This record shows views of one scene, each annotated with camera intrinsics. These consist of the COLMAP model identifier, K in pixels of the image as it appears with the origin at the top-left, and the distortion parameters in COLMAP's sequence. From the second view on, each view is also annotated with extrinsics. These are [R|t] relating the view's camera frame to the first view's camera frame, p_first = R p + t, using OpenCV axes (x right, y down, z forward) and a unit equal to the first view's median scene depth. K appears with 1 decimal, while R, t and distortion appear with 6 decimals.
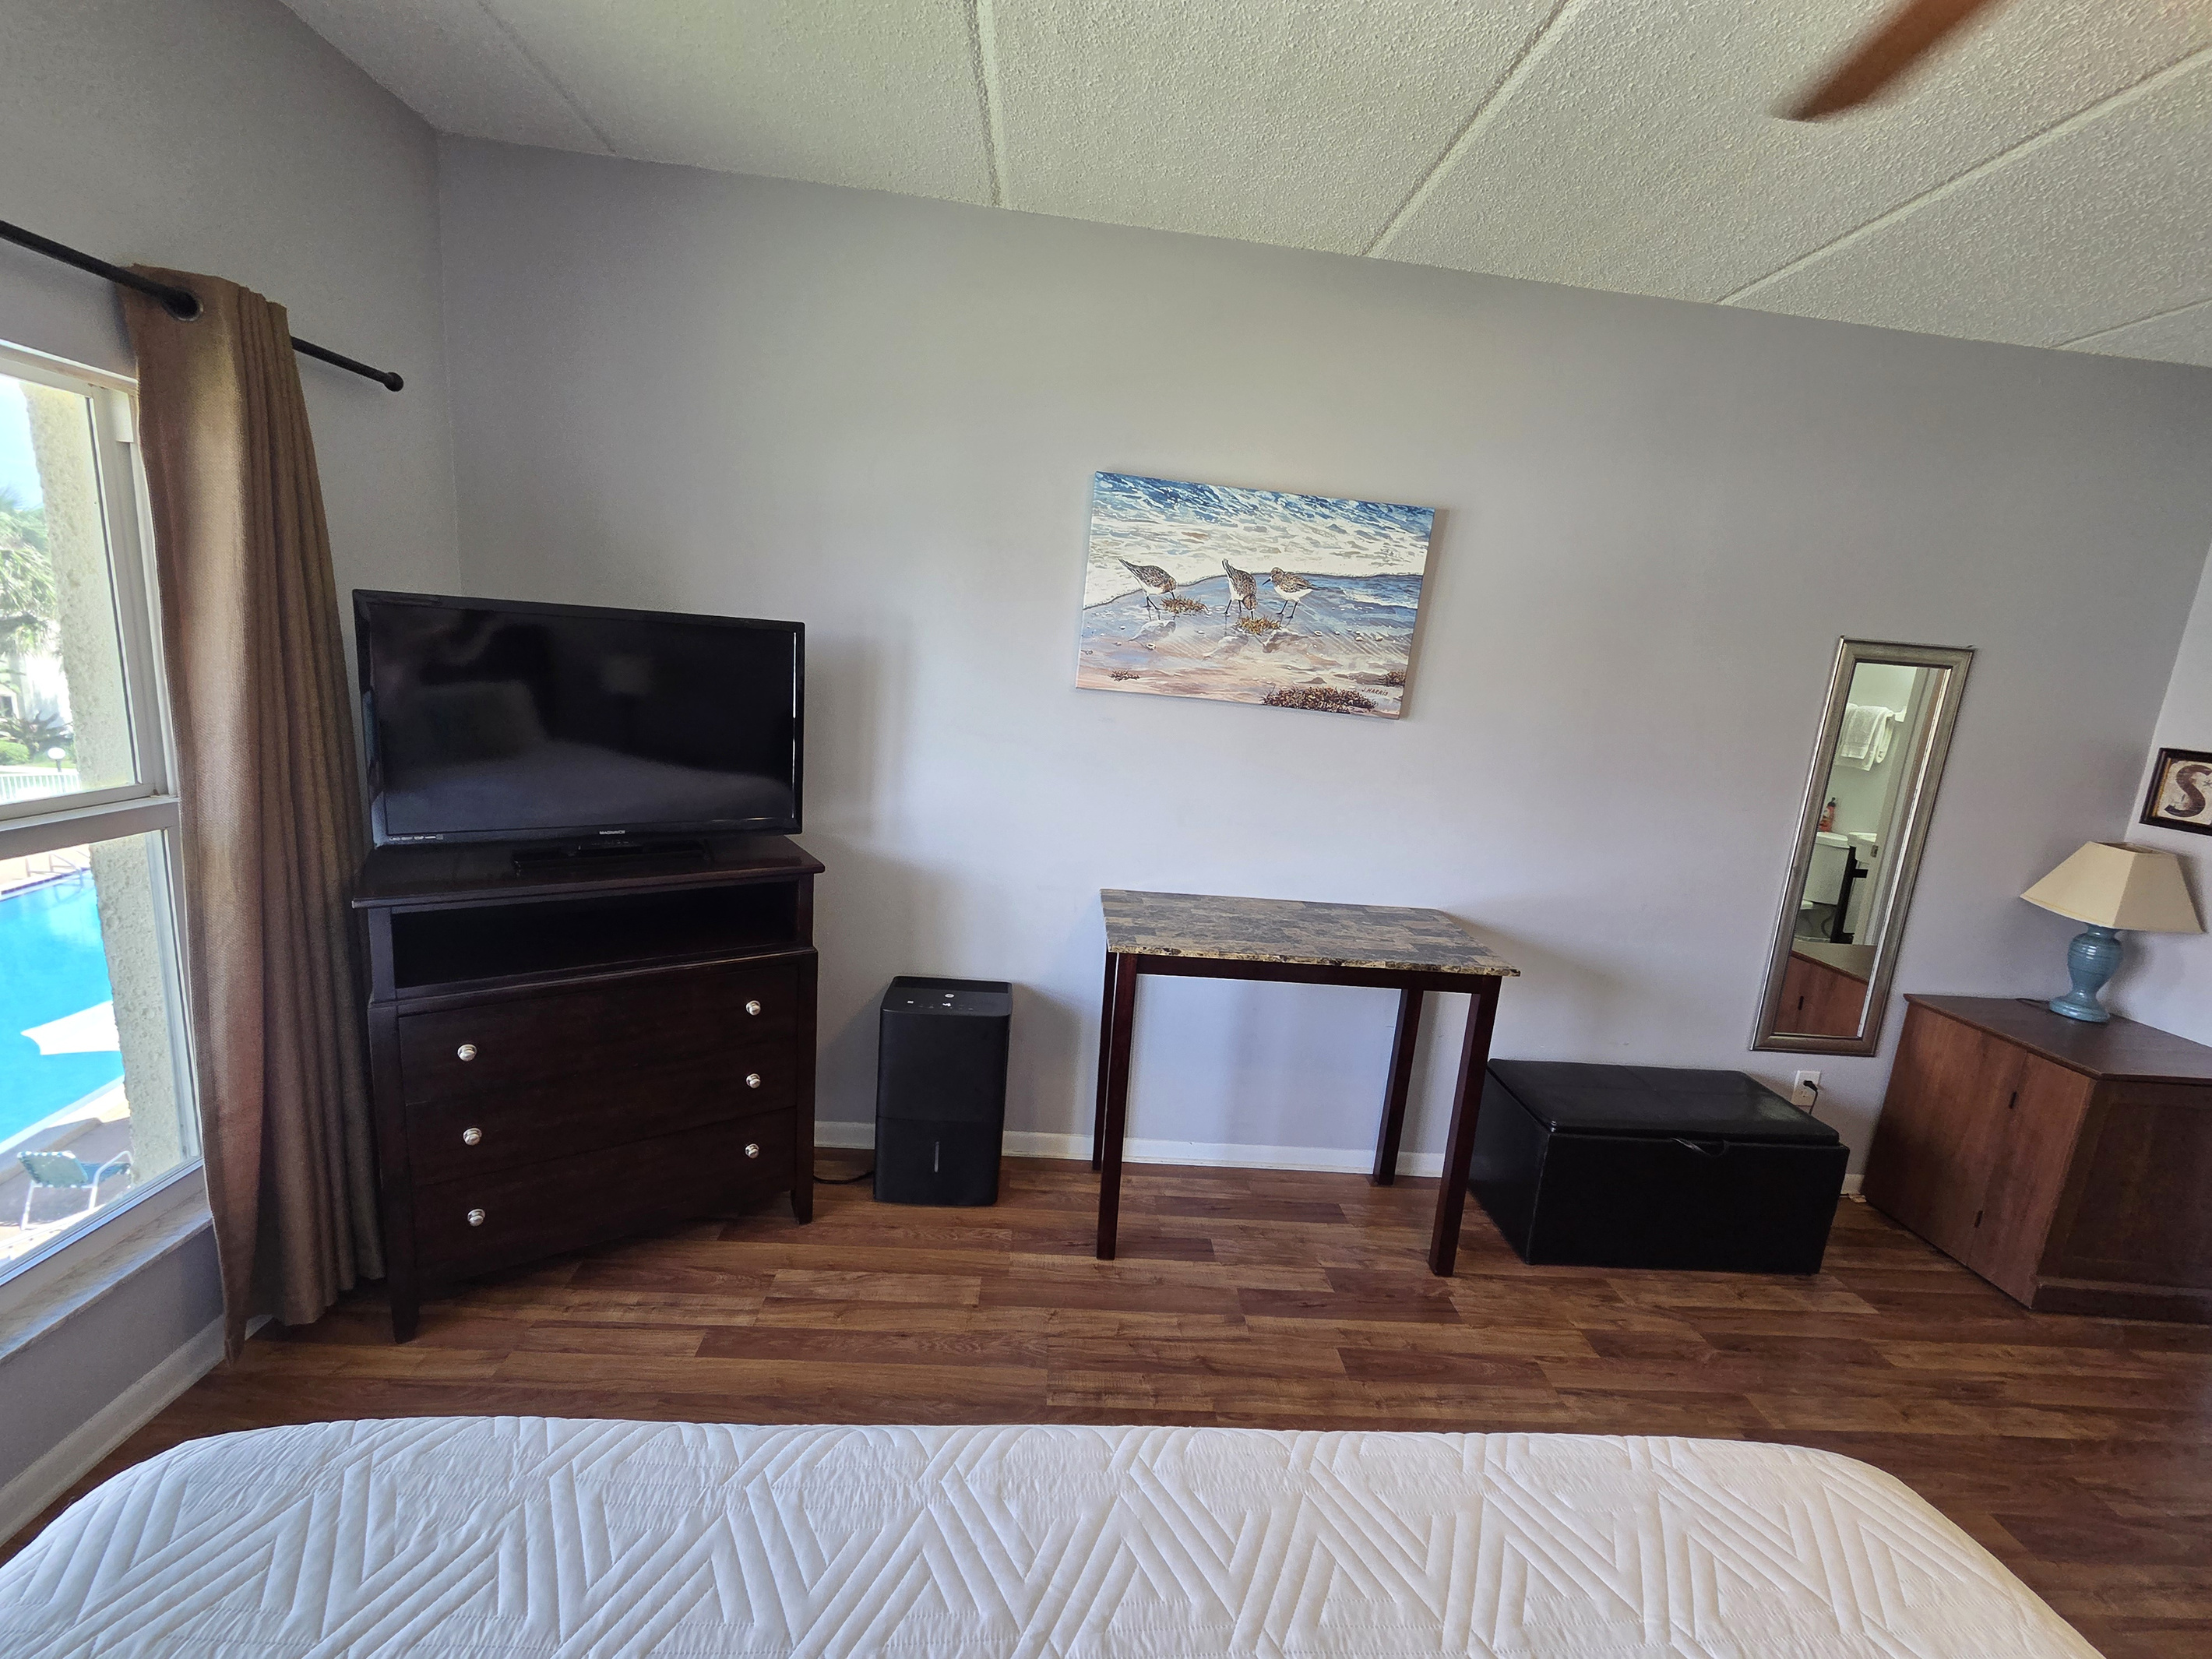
lens RADIAL K [[907.0, 0, 1094.2], [0, 907.0, 823.5], [0, 0, 1]] dist [-0.003127, 0.000705]
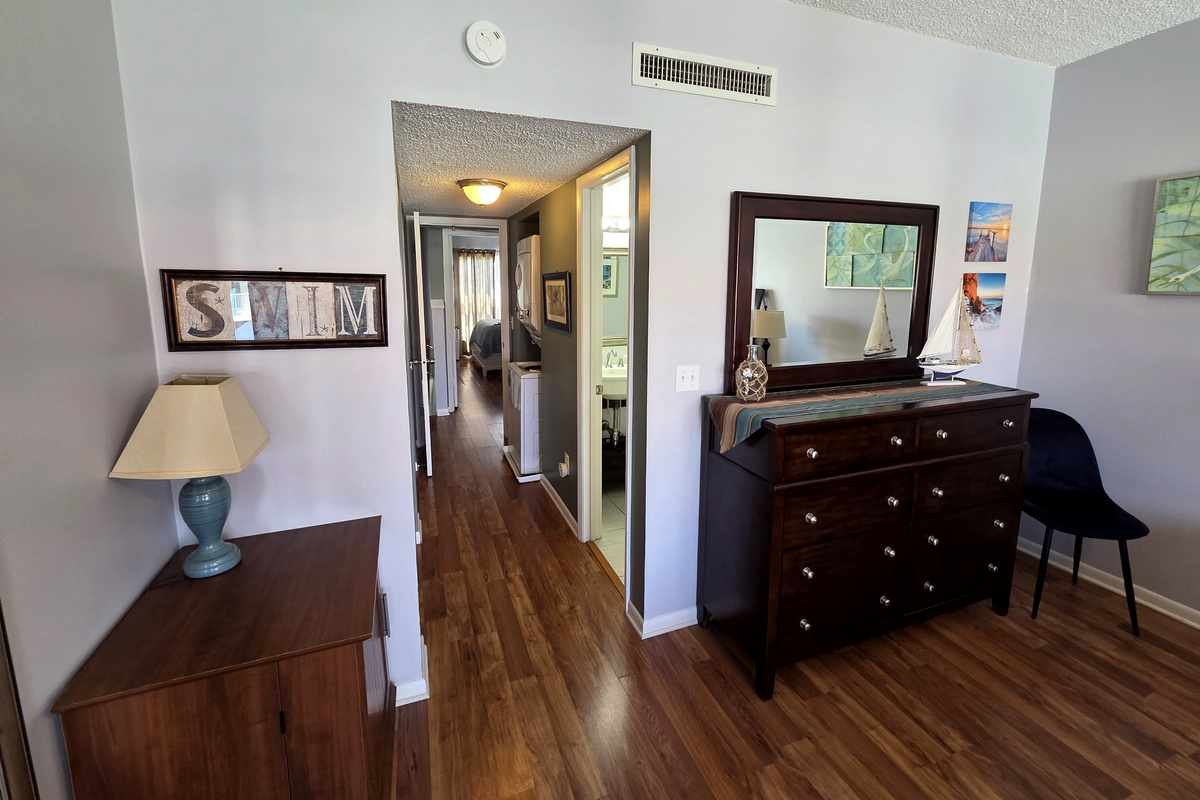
lens RADIAL K [[491.9, 0, 589.8], [0, 491.9, 347.3], [0, 0, 1]] dist [-0.003765, 0.000910]
pose [[-0.309905, -0.203895, 0.928647, 0.601285], [0.153026, 0.953303, 0.260376, -0.075829], [-0.938372, 0.222799, -0.264232, 0.788119]]
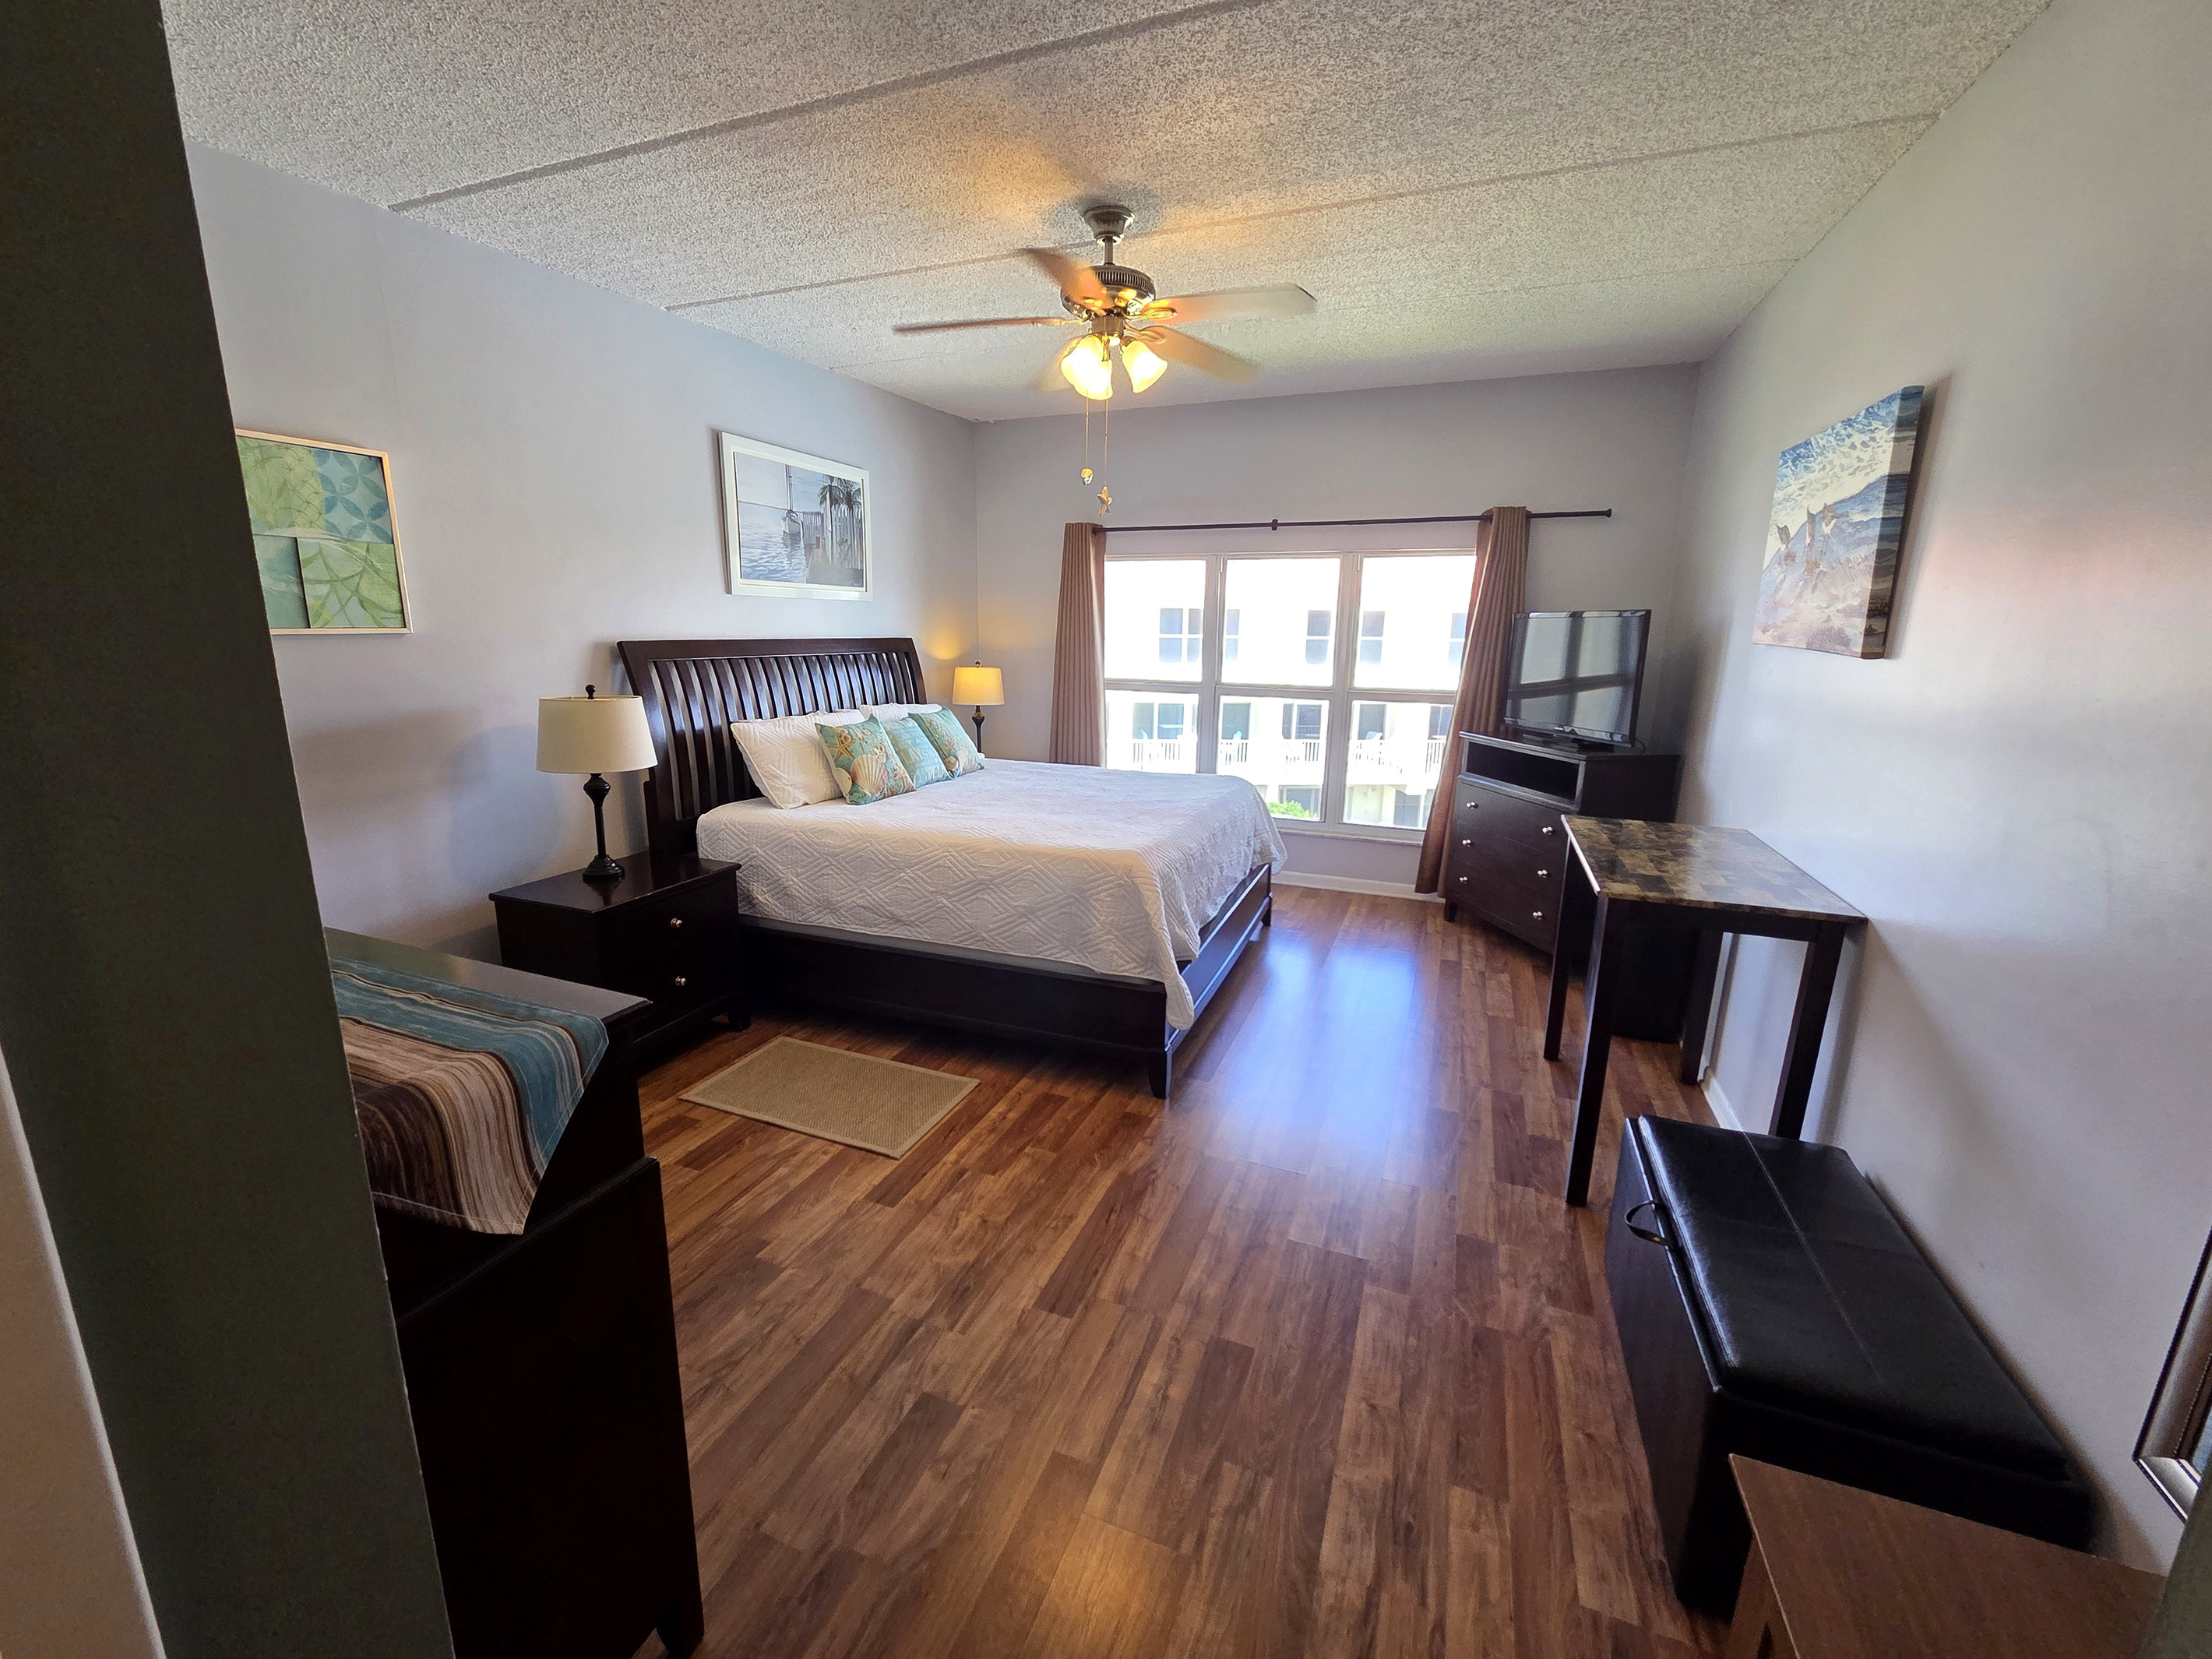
lens RADIAL K [[907.0, 0, 1101.9], [0, 907.0, 825.4], [0, 0, 1]] dist [-0.003127, 0.000705]
pose [[-0.398598, 0.117423, -0.909578, 1.403800], [-0.212888, 0.952834, 0.216300, -0.003488], [0.892075, 0.279854, -0.354800, 0.752039]]
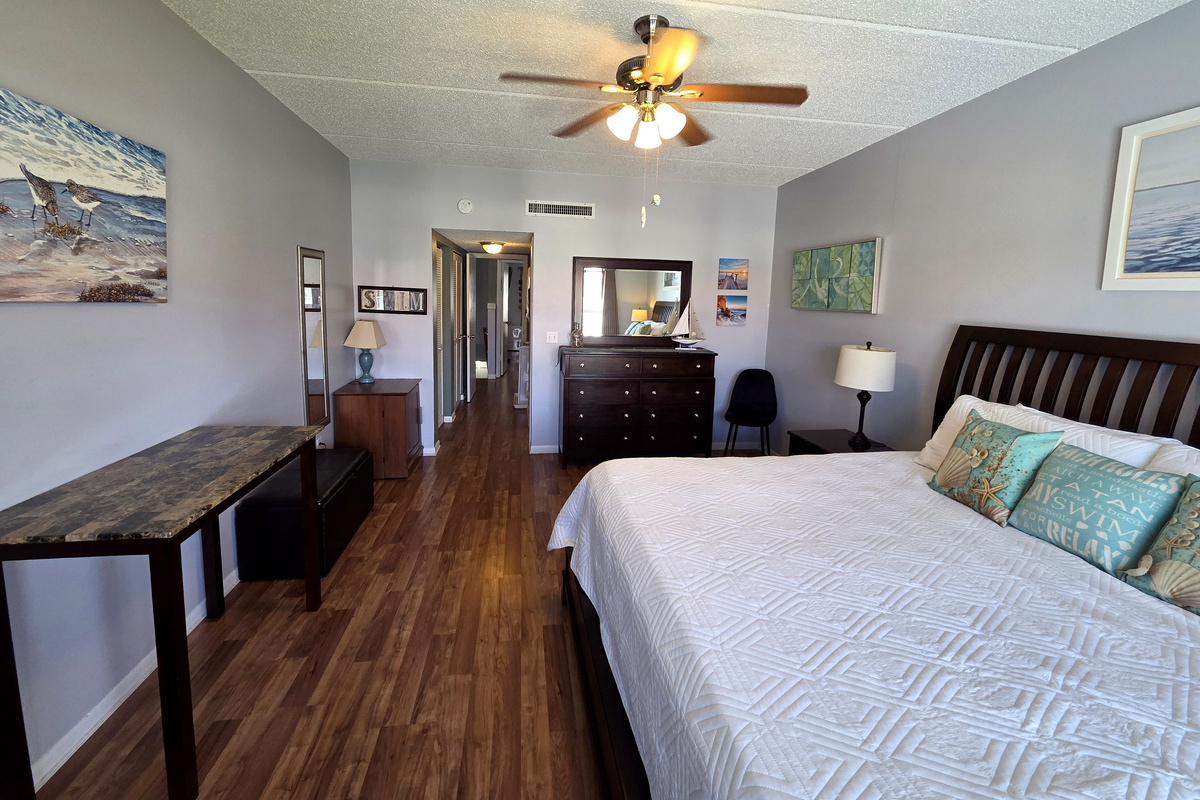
lens RADIAL K [[491.9, 0, 588.8], [0, 491.9, 347.5], [0, 0, 1]] dist [-0.003765, 0.000910]
pose [[-0.100122, -0.189915, 0.976682, -0.493800], [0.148930, 0.967695, 0.203435, -0.108693], [-0.983766, 0.165826, -0.068603, 0.443429]]
